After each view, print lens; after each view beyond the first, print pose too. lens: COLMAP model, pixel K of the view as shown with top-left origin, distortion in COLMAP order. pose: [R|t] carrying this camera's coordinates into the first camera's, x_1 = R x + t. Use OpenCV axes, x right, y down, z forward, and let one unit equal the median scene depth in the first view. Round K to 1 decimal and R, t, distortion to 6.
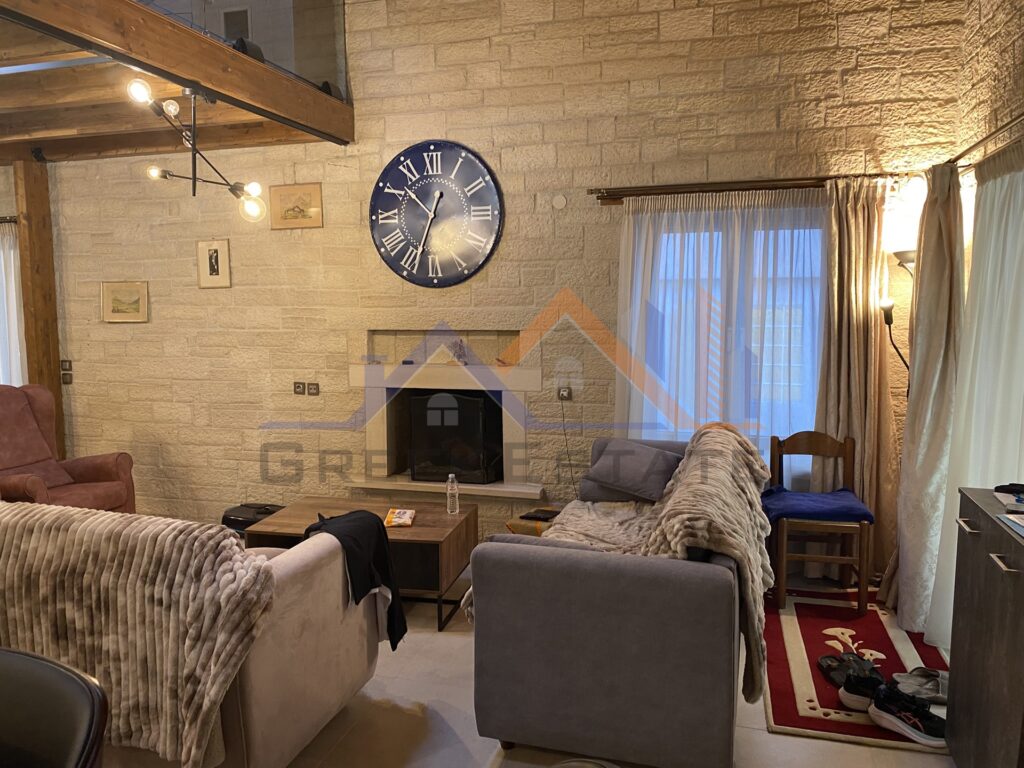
lens RADIAL K [[774.7, 0, 498.5], [0, 774.7, 380.3], [0, 0, 1]] dist [0.047272, -0.061923]
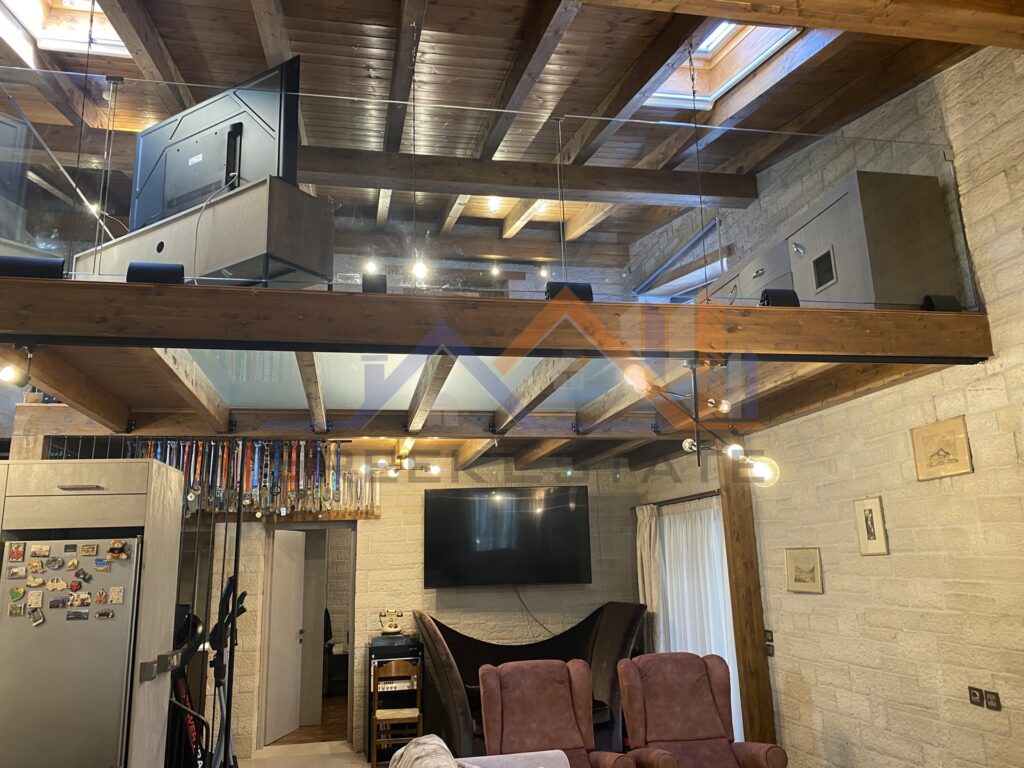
lens RADIAL K [[774.7, 0, 502.0], [0, 774.7, 373.3], [0, 0, 1]] dist [0.047272, -0.061923]
pose [[0.460620, -0.211739, -0.861972, 0.232897], [-0.071585, 0.959104, -0.273852, -0.048595], [0.884706, 0.187846, 0.426625, 0.256071]]
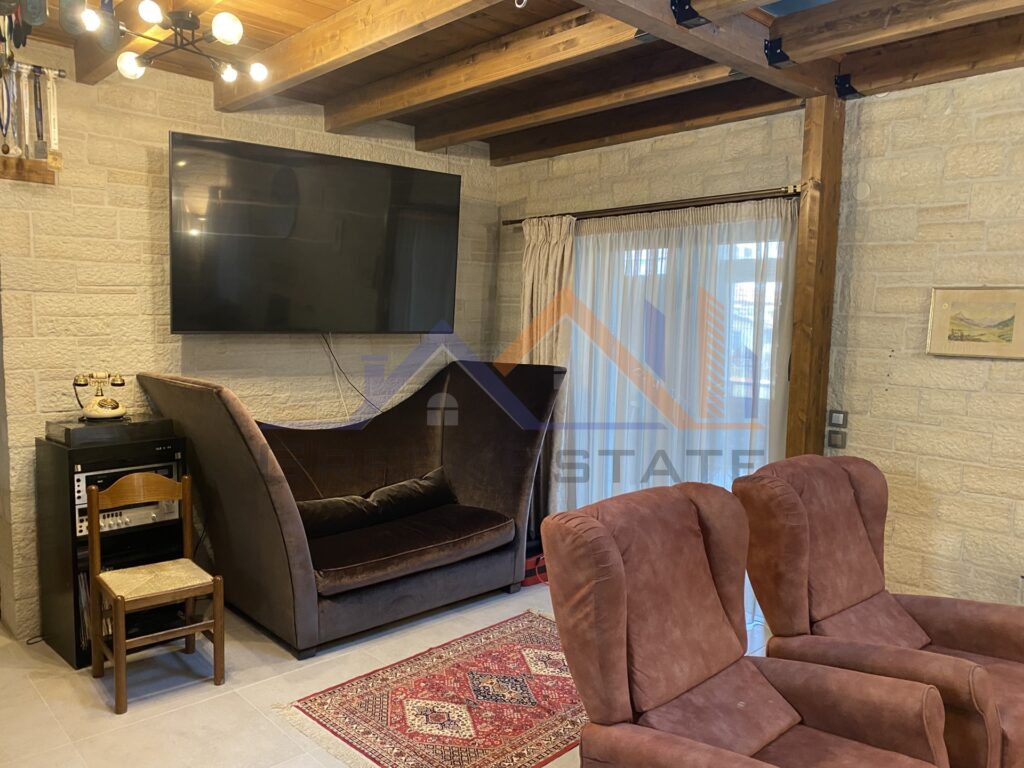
lens RADIAL K [[774.7, 0, 510.0], [0, 774.7, 390.5], [0, 0, 1]] dist [0.047272, -0.061923]
pose [[0.858488, 0.075707, -0.507214, -0.524325], [-0.081455, 0.996618, 0.010887, -0.030648], [0.506323, 0.031968, 0.861751, 0.356187]]
